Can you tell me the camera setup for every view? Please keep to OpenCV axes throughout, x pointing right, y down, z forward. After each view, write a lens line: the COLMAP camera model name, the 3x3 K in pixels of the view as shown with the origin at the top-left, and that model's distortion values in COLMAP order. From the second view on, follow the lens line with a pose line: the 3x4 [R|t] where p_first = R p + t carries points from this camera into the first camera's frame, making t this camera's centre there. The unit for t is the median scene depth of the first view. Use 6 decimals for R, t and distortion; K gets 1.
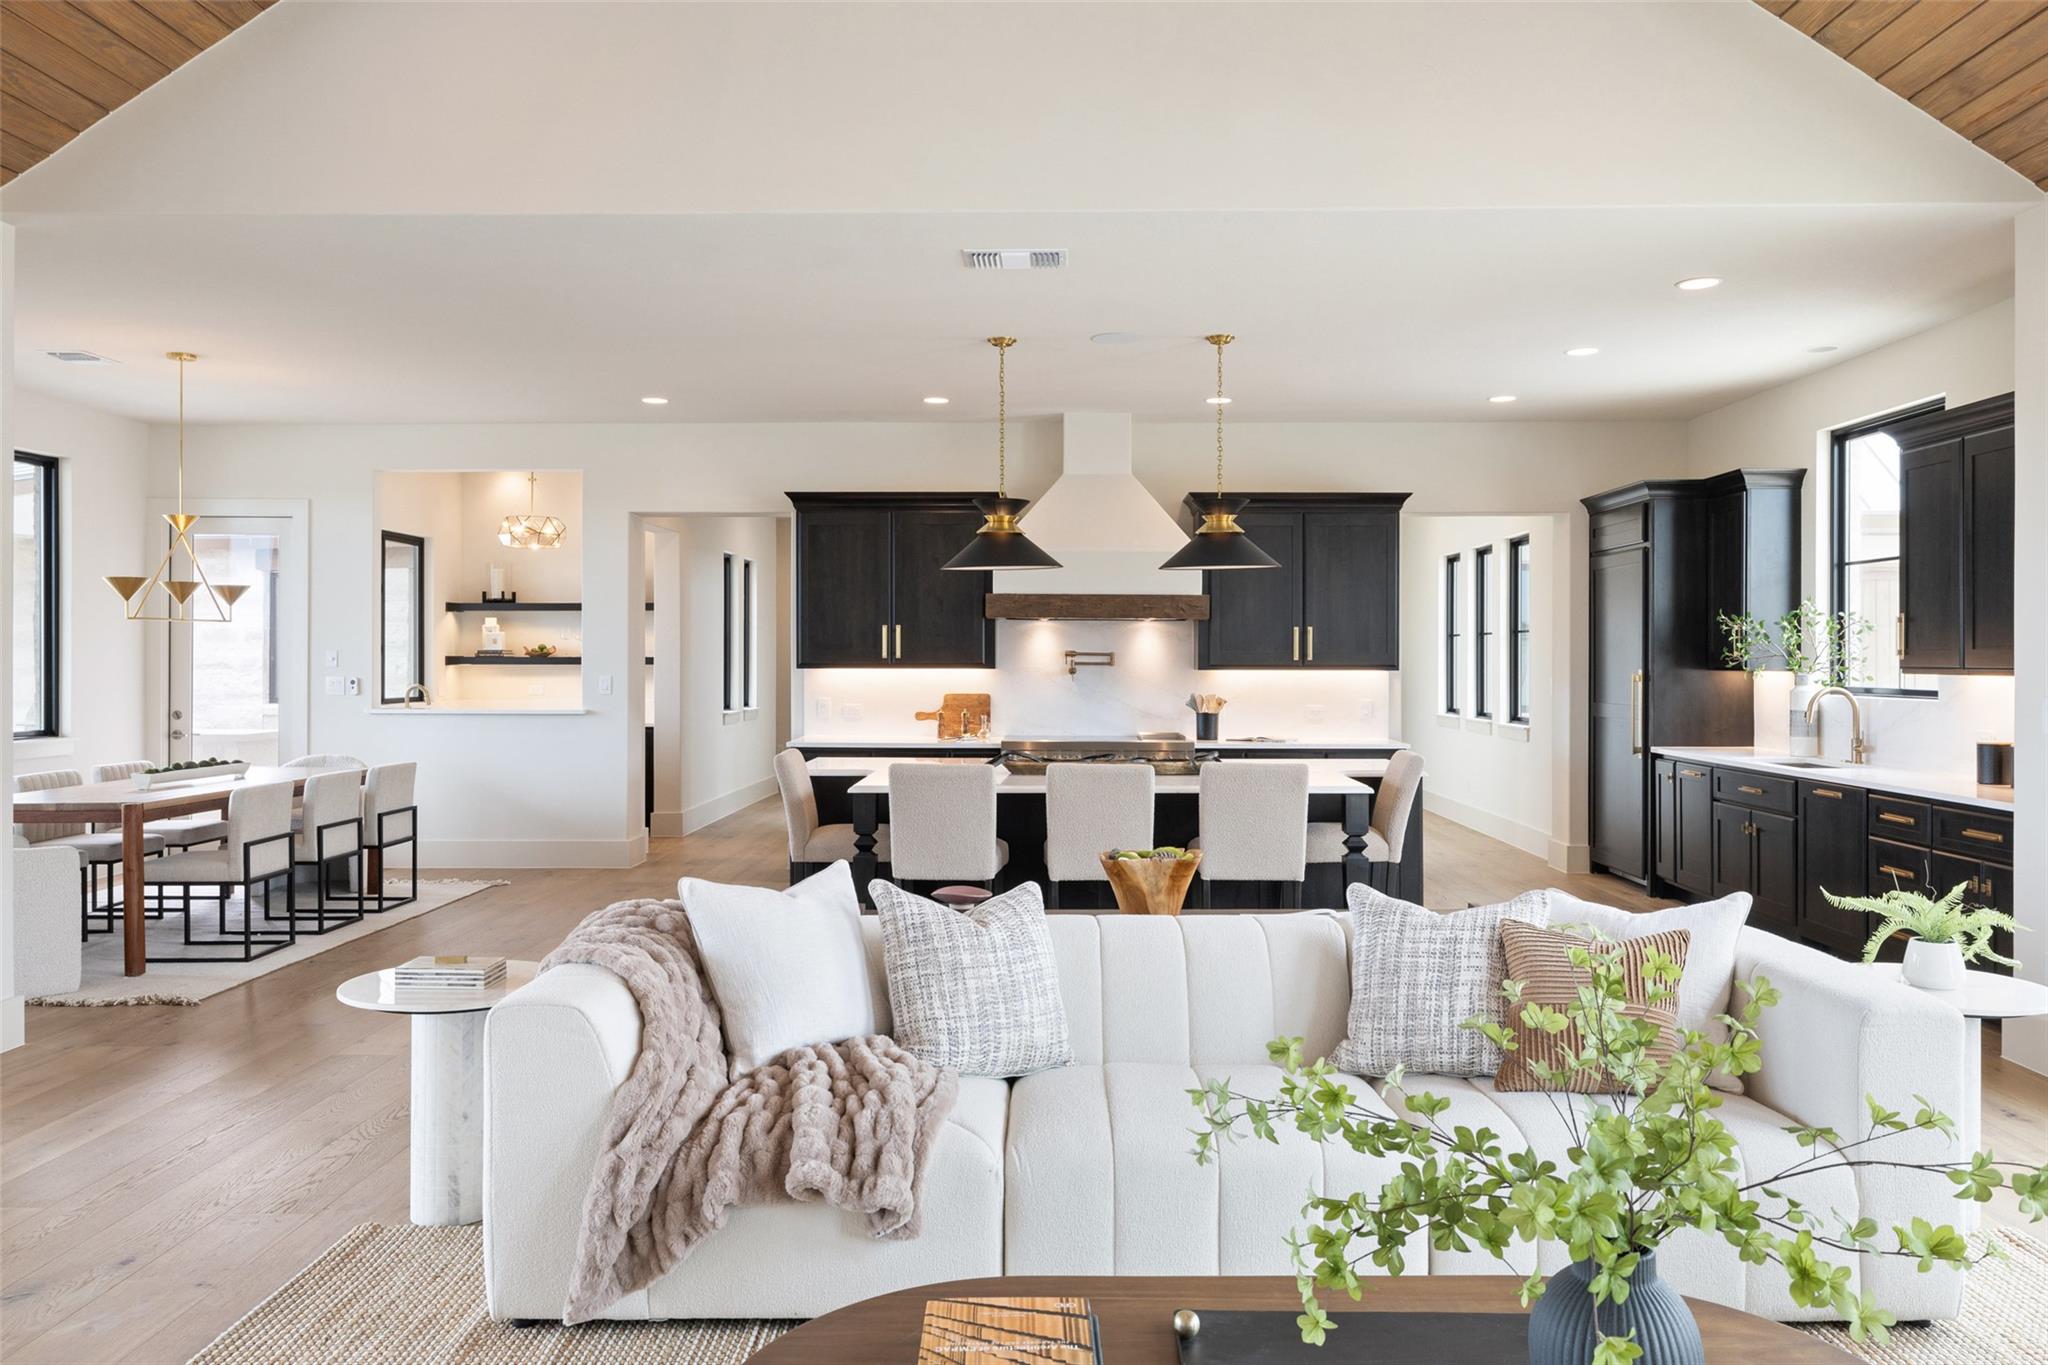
lens RADIAL K [[1450.4, 0, 1029.3], [0, 1450.4, 668.3], [0, 0, 1]] dist [-0.007429, -0.000938]
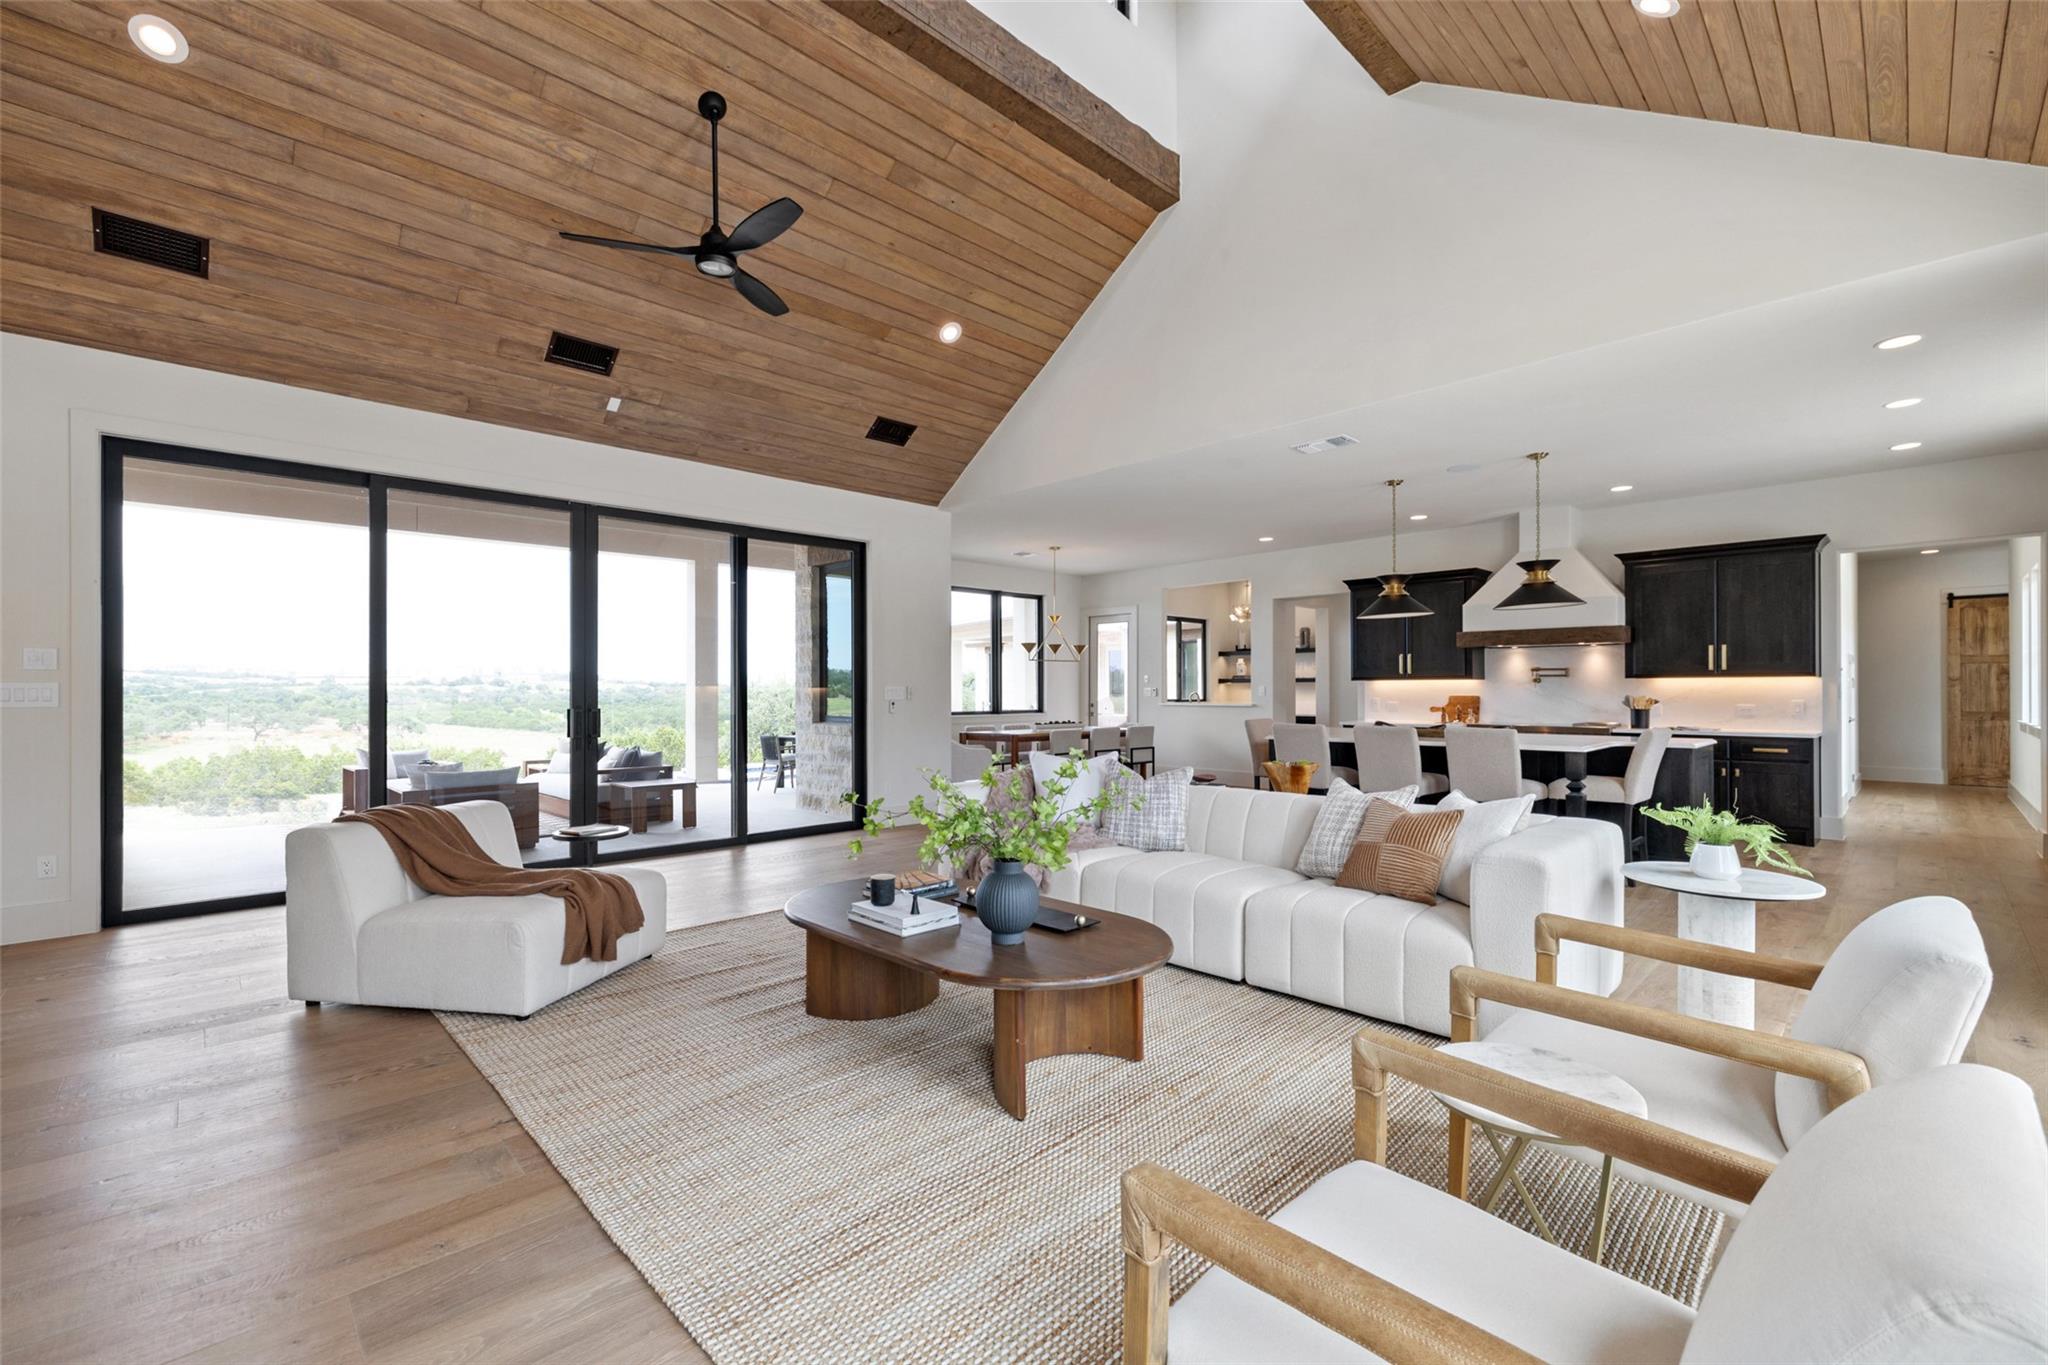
lens RADIAL K [[863.7, 0, 1024.7], [0, 863.7, 693.8], [0, 0, 1]] dist [0.003627, -0.000534]
pose [[0.702001, -0.001751, -0.712174, 0.305477], [-0.001748, 0.999990, -0.004181, 0.021034], [0.712174, 0.004180, 0.701991, -0.014598]]
